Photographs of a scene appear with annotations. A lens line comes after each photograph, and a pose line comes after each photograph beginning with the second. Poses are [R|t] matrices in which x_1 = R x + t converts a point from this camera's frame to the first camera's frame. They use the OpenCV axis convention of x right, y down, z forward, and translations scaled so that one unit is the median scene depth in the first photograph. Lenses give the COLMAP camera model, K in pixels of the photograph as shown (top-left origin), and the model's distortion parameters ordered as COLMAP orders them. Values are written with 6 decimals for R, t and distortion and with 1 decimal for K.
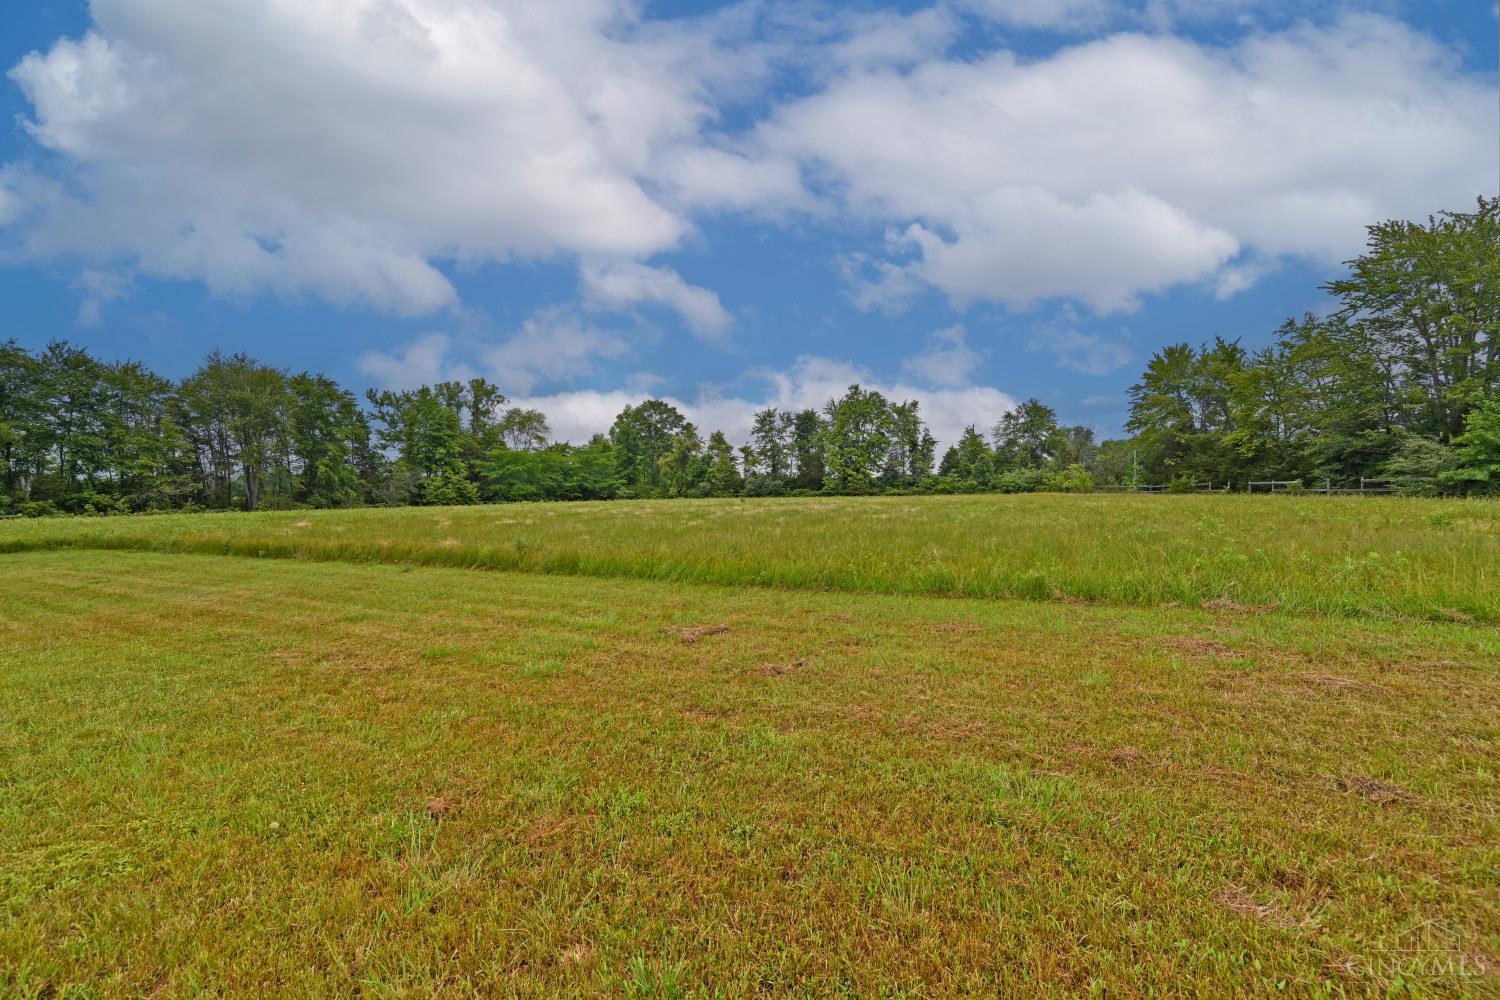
lens RADIAL K [[591.2, 0, 745.7], [0, 591.2, 503.7], [0, 0, 1]] dist [-0.000671, 0.000934]
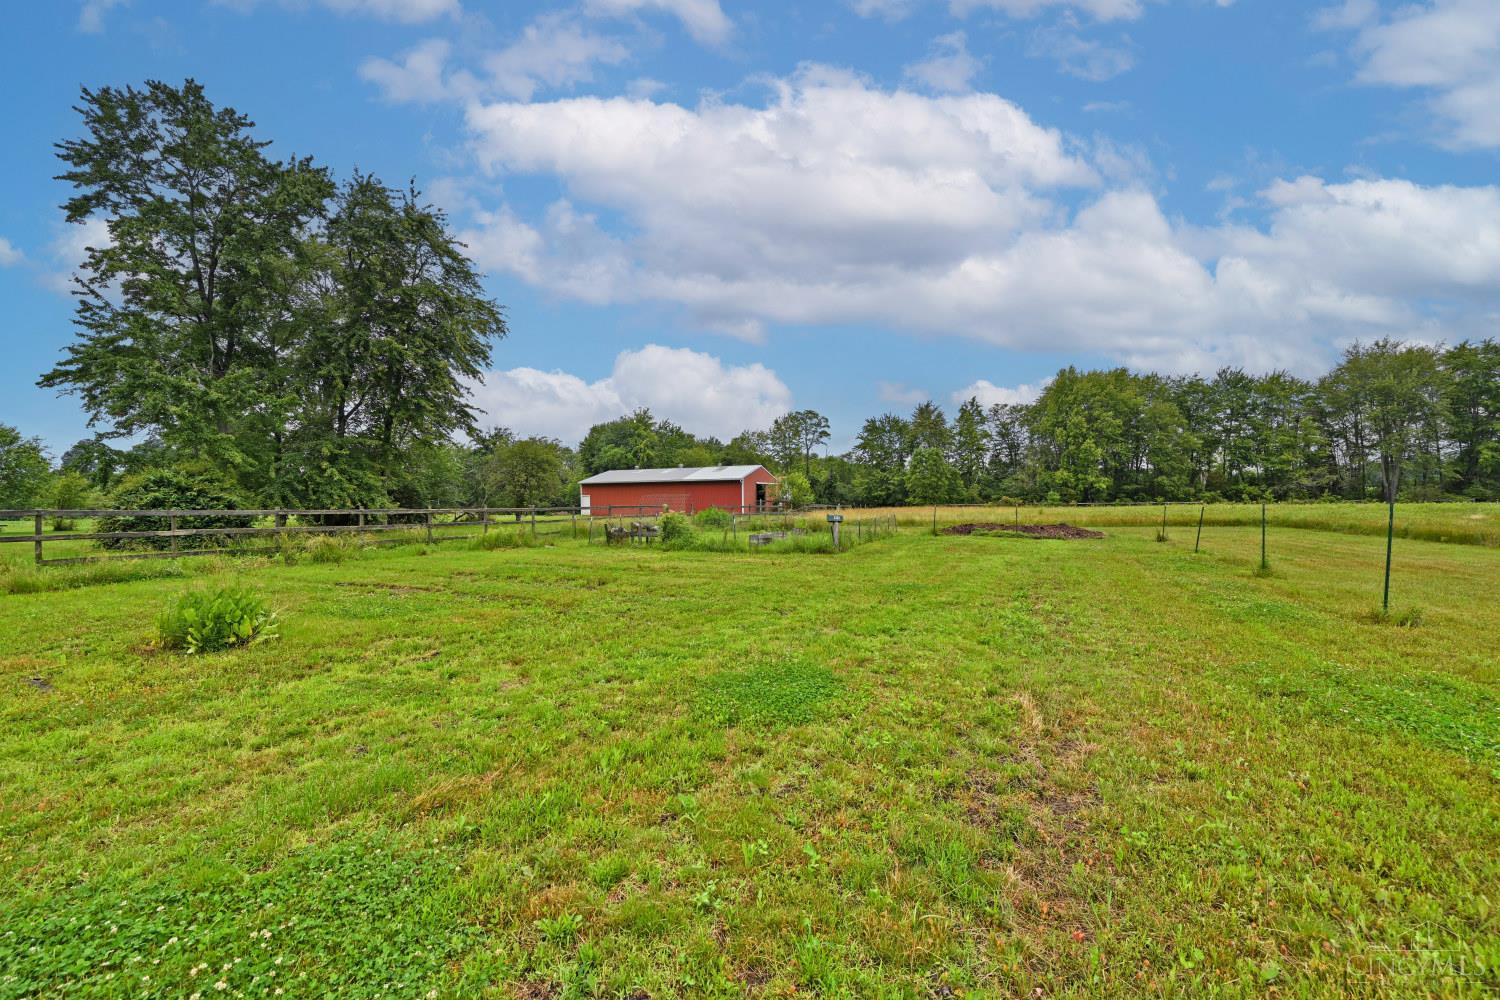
lens RADIAL K [[591.2, 0, 747.6], [0, 591.2, 502.5], [0, 0, 1]] dist [-0.000671, 0.000934]
pose [[0.061577, 0.022034, -0.997859, 0.061823], [-0.008090, 0.999734, 0.021576, -0.000137], [0.998070, 0.006744, 0.061739, -0.107189]]
